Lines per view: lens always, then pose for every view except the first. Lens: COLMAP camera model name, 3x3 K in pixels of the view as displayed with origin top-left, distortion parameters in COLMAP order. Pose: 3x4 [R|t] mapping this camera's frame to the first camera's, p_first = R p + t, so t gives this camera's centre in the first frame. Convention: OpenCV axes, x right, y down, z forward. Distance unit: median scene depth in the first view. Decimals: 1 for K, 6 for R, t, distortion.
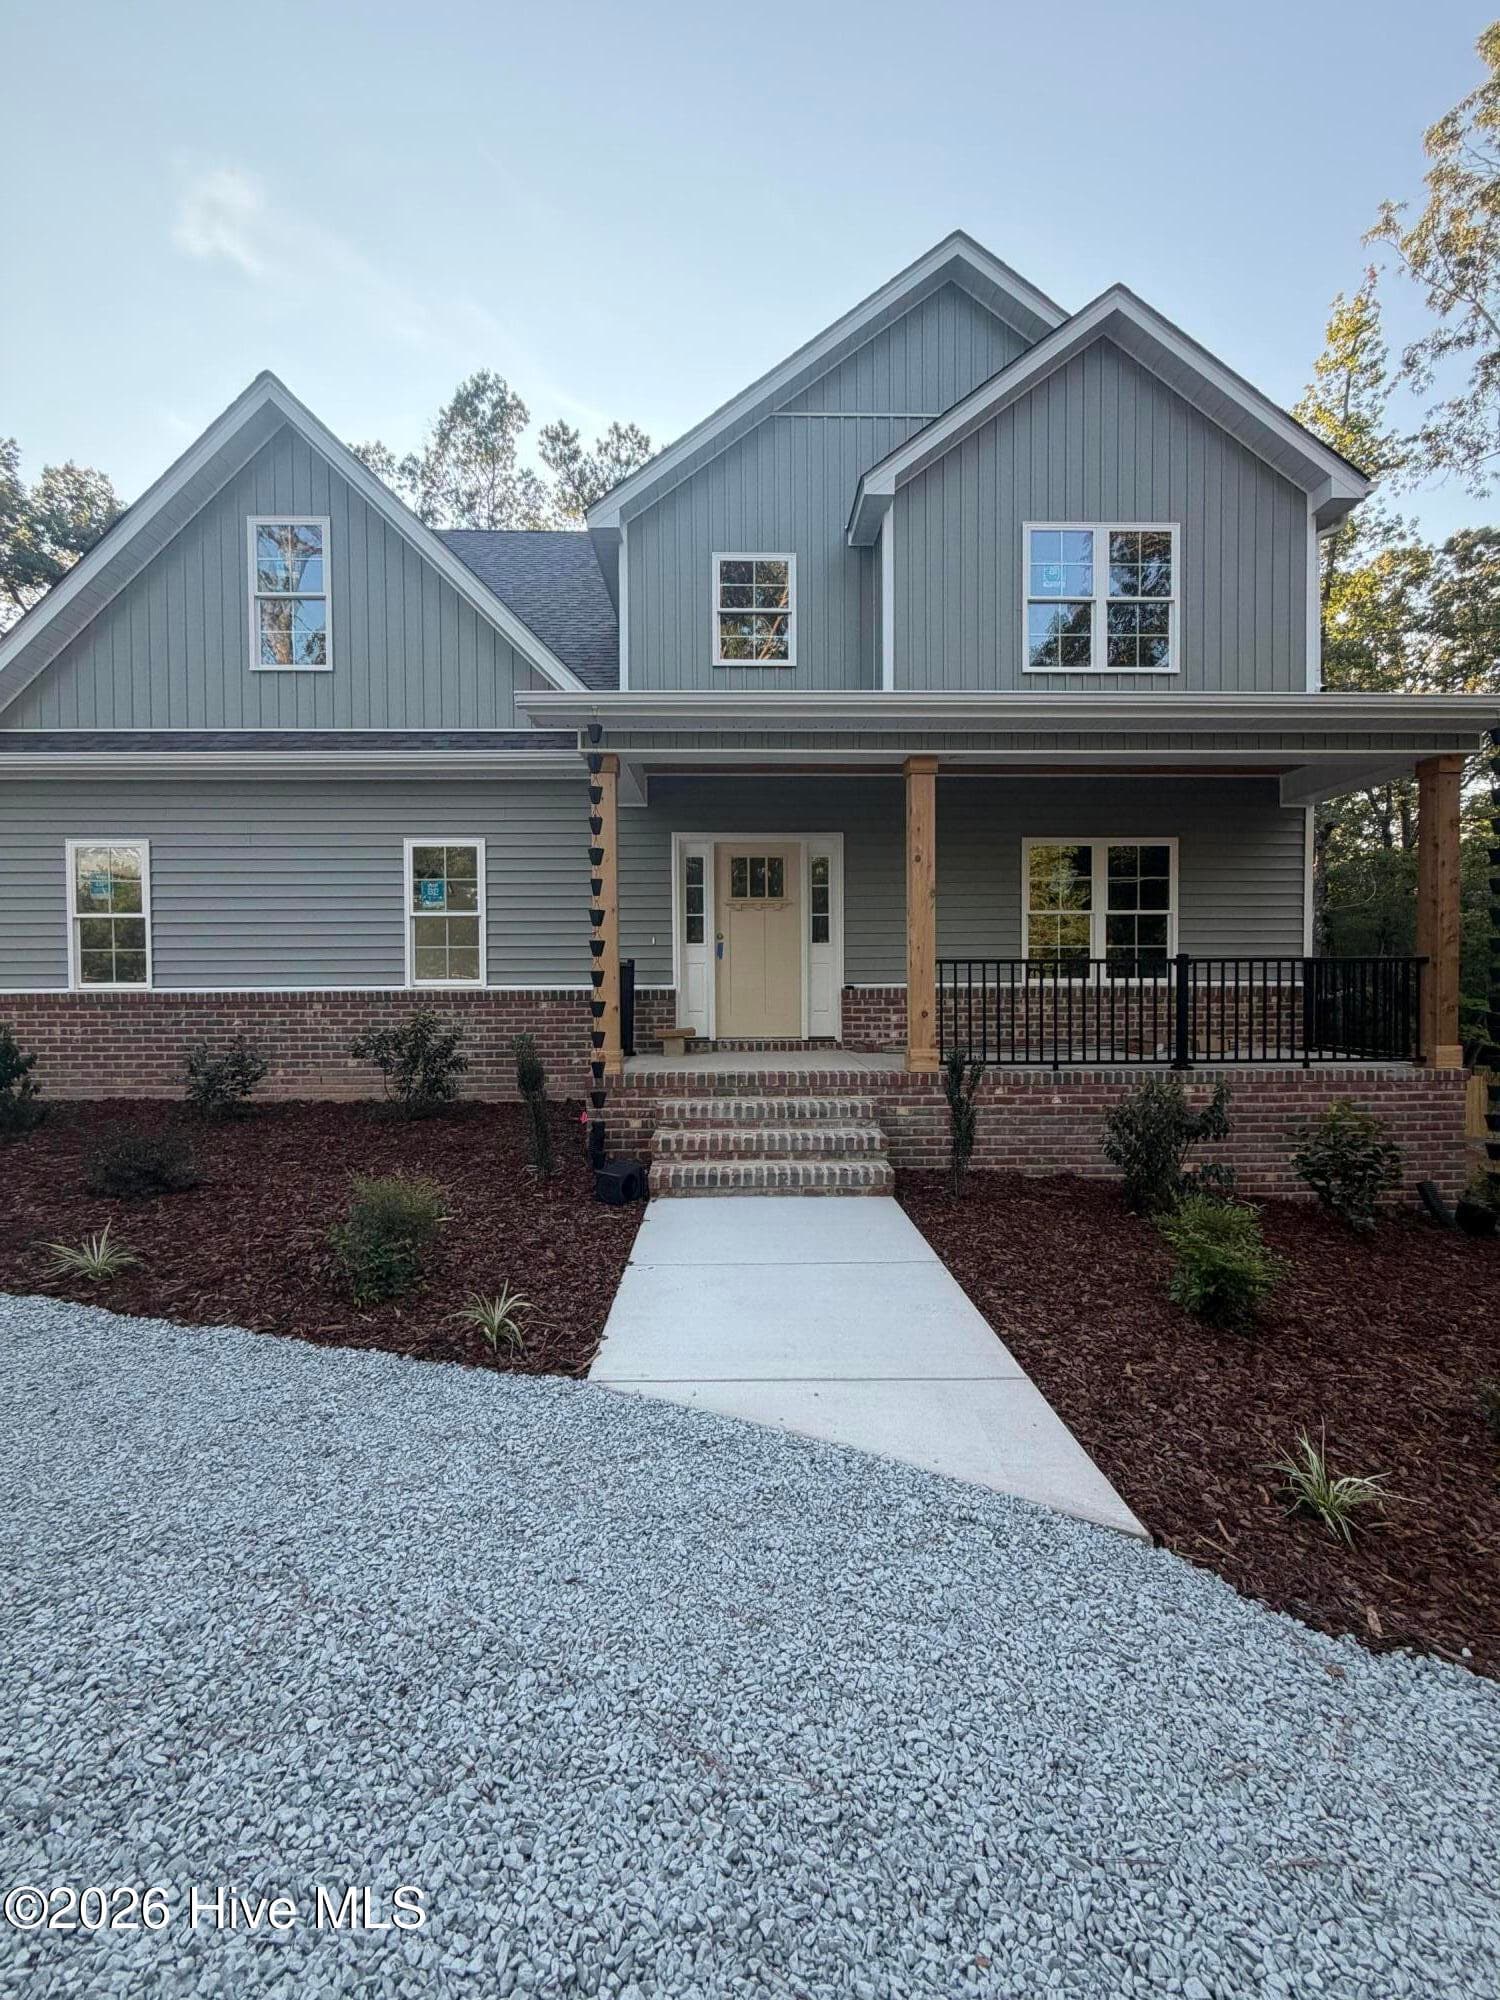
lens RADIAL K [[804.7, 0, 748.7], [0, 804.7, 991.0], [0, 0, 1]] dist [-0.001863, 0.006033]
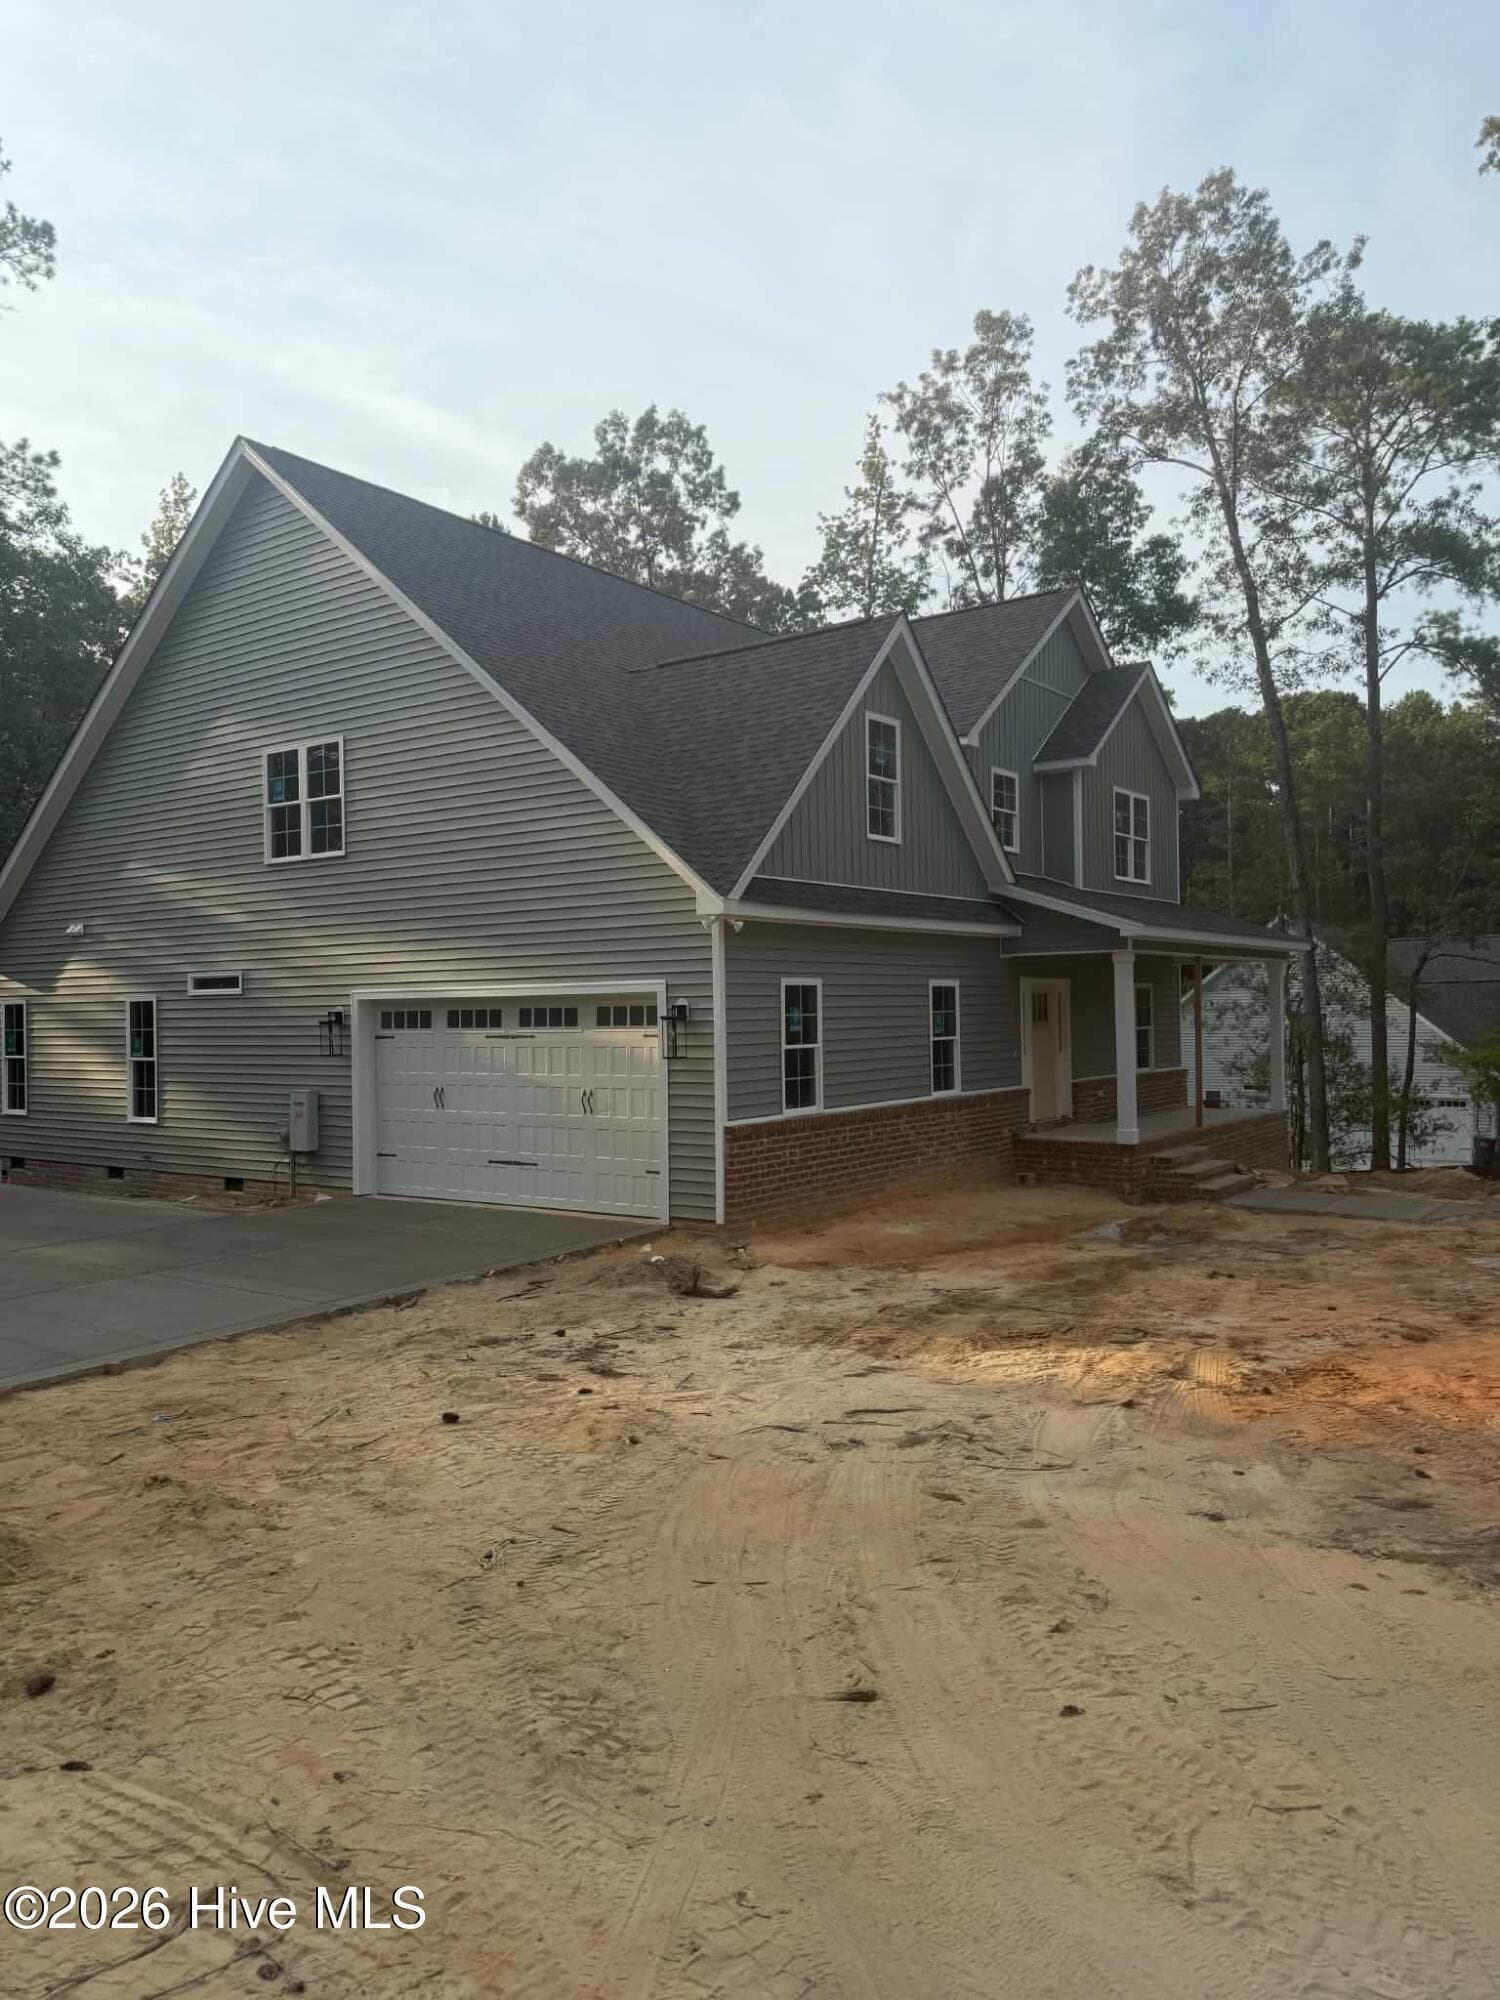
lens RADIAL K [[1414.5, 0, 762.6], [0, 1414.5, 1002.9], [0, 0, 1]] dist [0.061474, -0.060024]
pose [[0.601313, -0.000822, 0.799013, -2.346183], [0.024293, 0.999556, -0.017253, -0.119878], [-0.798644, 0.029785, 0.601066, -0.126617]]
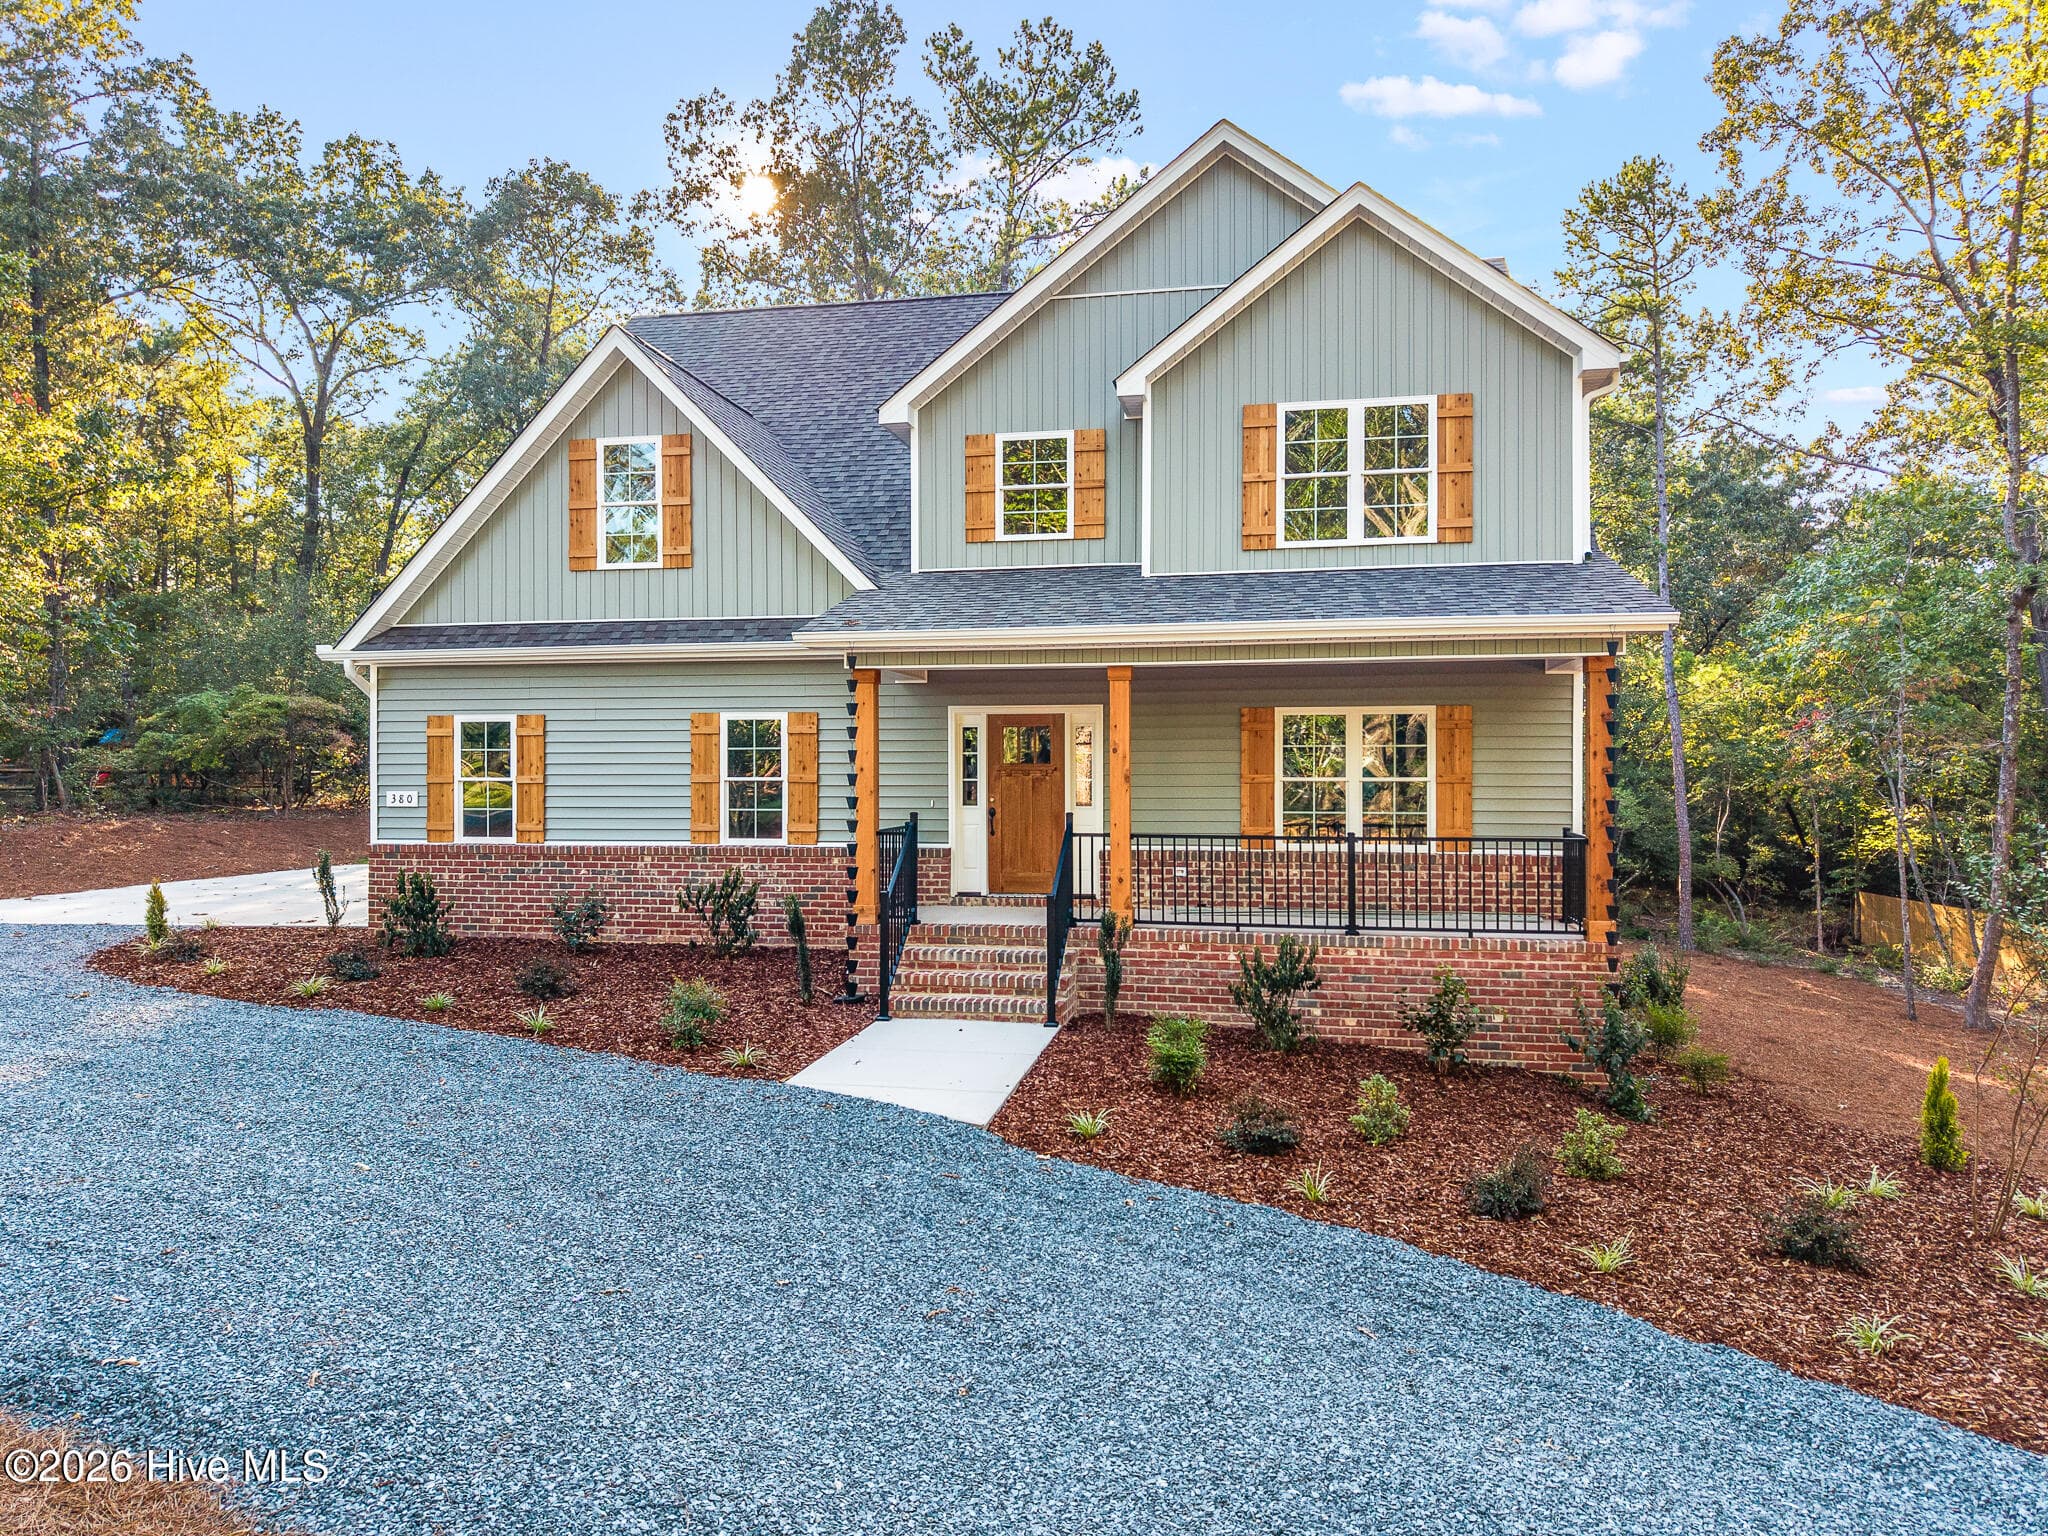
lens RADIAL K [[1385.3, 0, 1024.0], [0, 1385.3, 768.0], [0, 0, 1]] dist [0.048341, -0.027784]
pose [[0.976931, 0.004622, -0.213507, 0.407264], [-0.008107, 0.999848, -0.015450, -0.083048], [0.213403, 0.016825, 0.976819, -0.816365]]
